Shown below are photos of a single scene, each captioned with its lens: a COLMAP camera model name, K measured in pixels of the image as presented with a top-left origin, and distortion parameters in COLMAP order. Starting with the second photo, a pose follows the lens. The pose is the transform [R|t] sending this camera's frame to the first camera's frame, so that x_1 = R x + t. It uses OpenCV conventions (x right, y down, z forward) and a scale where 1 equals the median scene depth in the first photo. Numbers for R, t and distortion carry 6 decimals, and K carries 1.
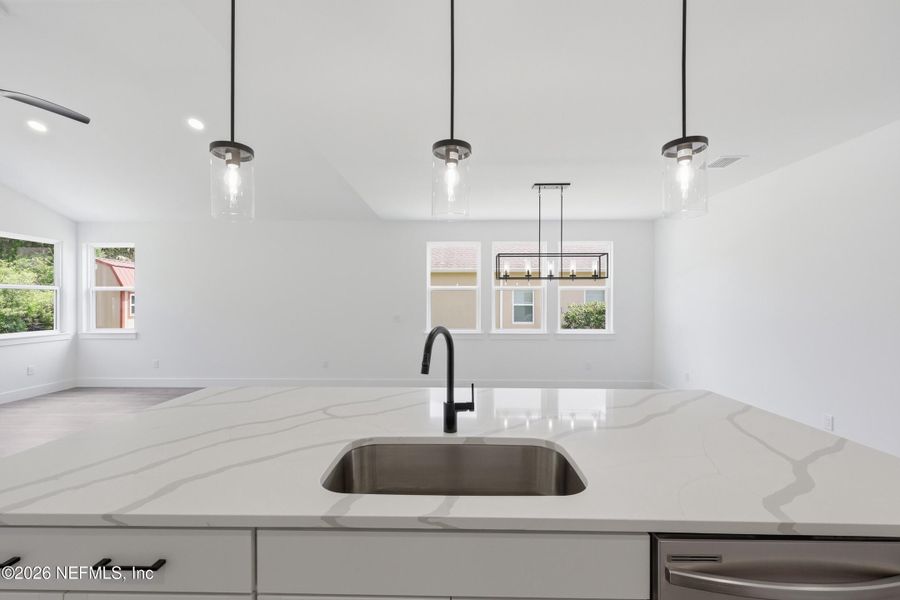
lens RADIAL K [[364.3, 0, 449.9], [0, 364.3, 305.4], [0, 0, 1]] dist [0.002782, 0.000035]
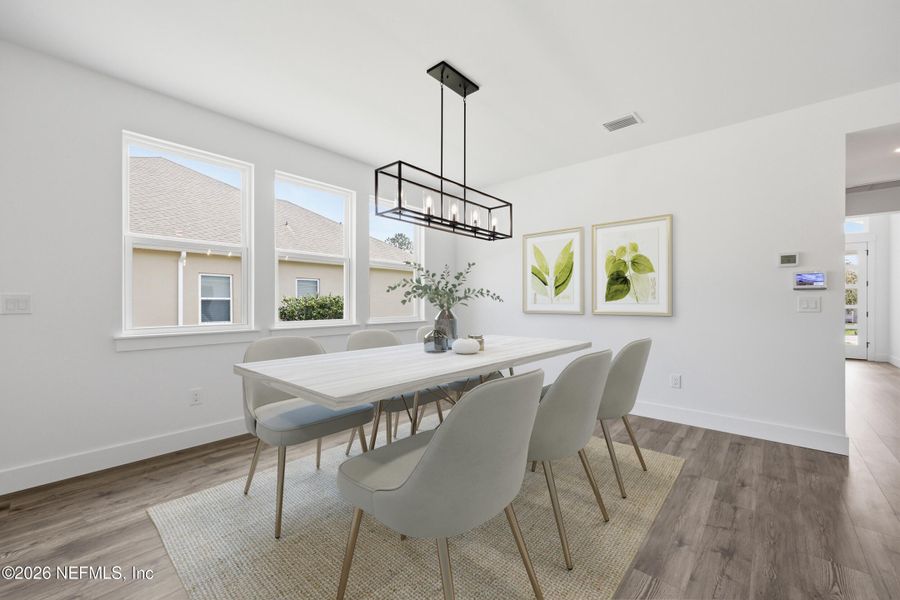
lens RADIAL K [[364.3, 0, 446.5], [0, 364.3, 301.6], [0, 0, 1]] dist [0.002782, 0.000035]
pose [[0.646405, 0.004102, 0.762983, -0.203306], [0.008500, 0.999885, -0.012578, 0.059555], [-0.762947, 0.014616, 0.646296, 0.580145]]
